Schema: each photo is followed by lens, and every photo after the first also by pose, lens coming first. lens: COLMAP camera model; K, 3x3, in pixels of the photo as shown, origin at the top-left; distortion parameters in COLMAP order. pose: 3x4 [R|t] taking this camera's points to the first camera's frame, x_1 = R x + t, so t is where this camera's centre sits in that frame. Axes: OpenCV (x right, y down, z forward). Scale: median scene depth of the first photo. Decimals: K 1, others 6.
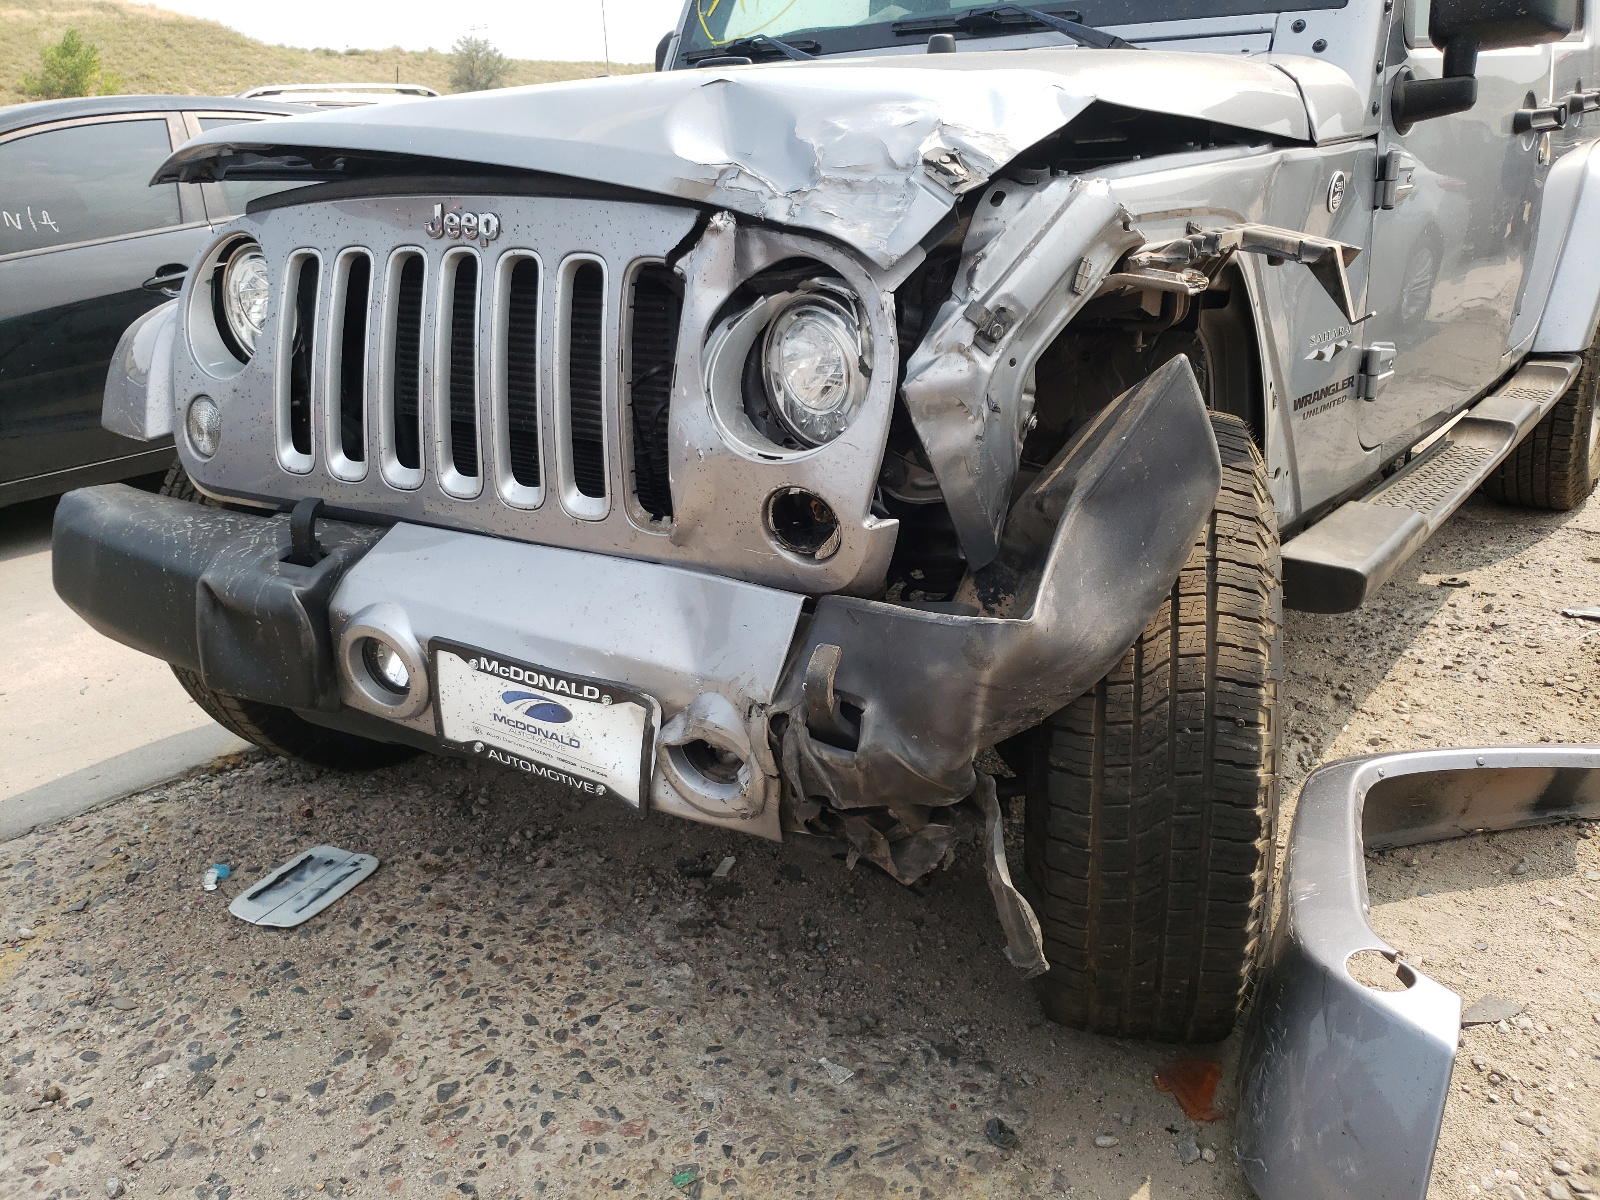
lens RADIAL K [[1289.7, 0, 896.9], [0, 1289.7, 528.3], [0, 0, 1]] dist [-0.007120, 0.037565]
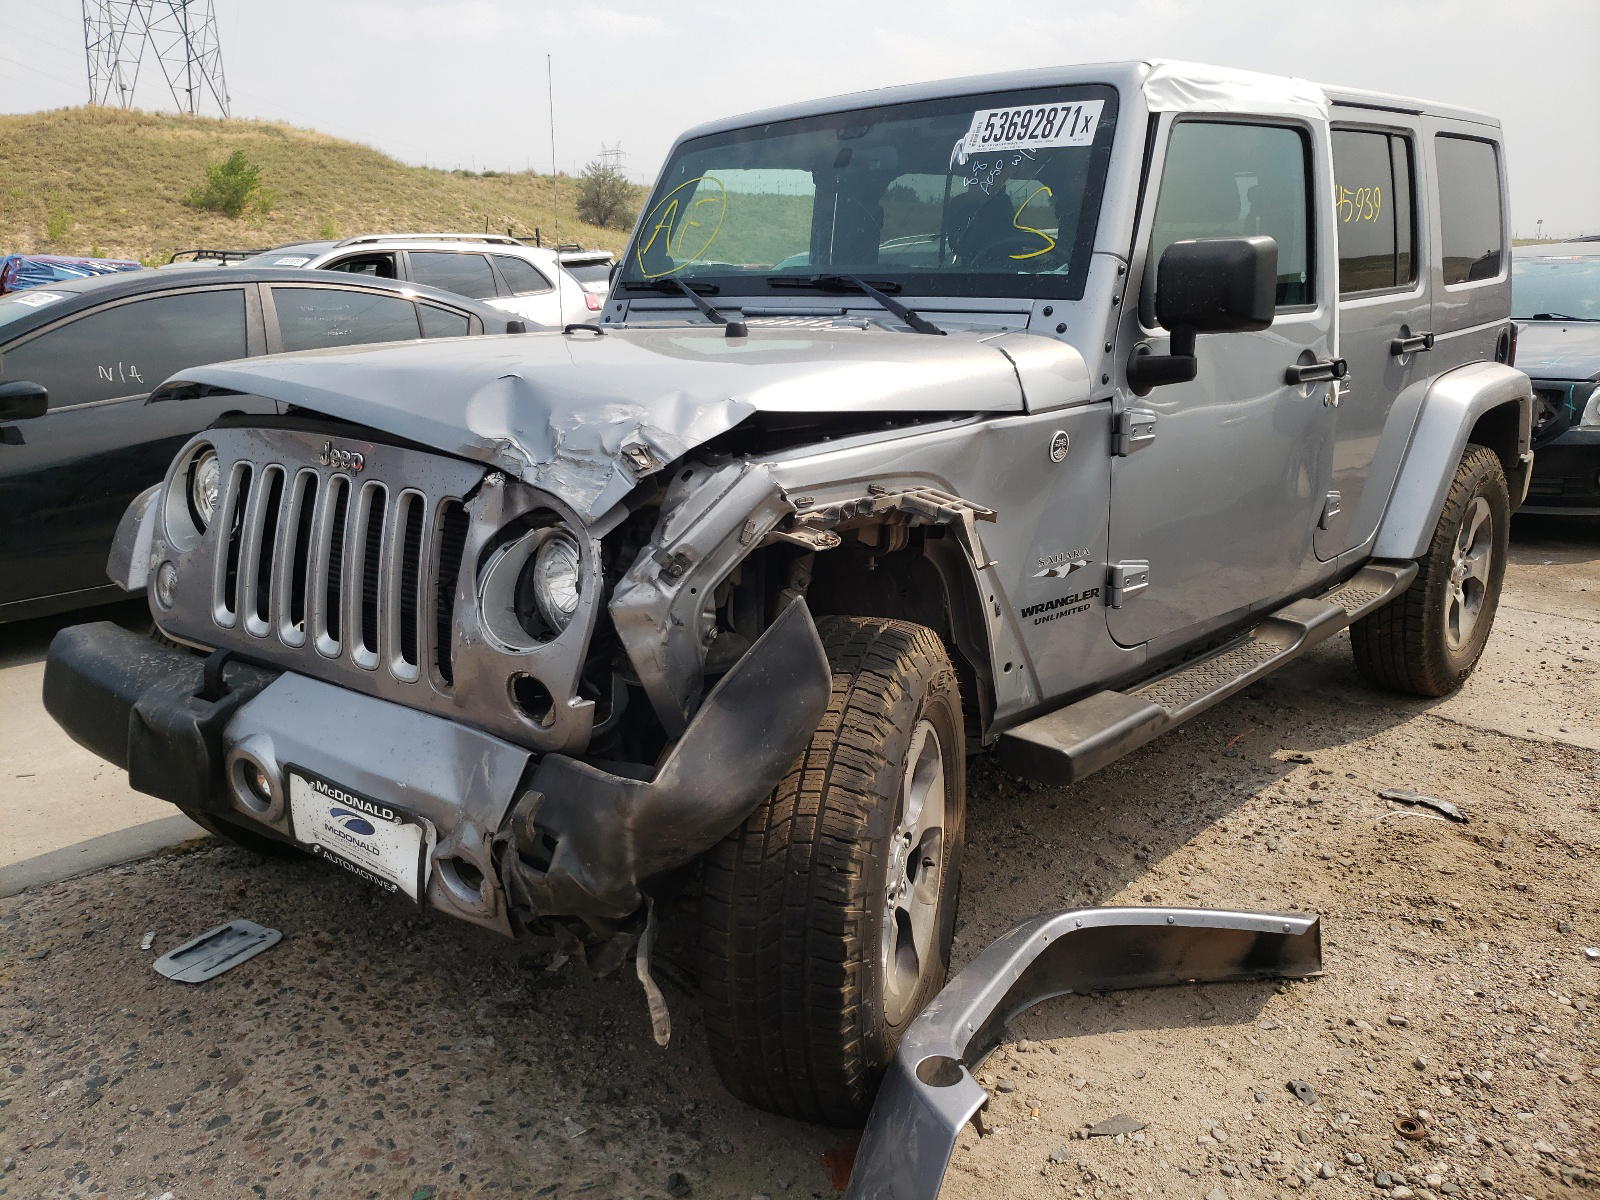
lens RADIAL K [[1289.7, 0, 896.9], [0, 1289.7, 528.3], [0, 0, 1]] dist [-0.007120, 0.037565]
pose [[0.995948, 0.054051, -0.071873, 0.307204], [-0.060598, 0.993889, -0.092268, -0.062178], [0.066447, 0.096249, 0.993137, -0.275356]]
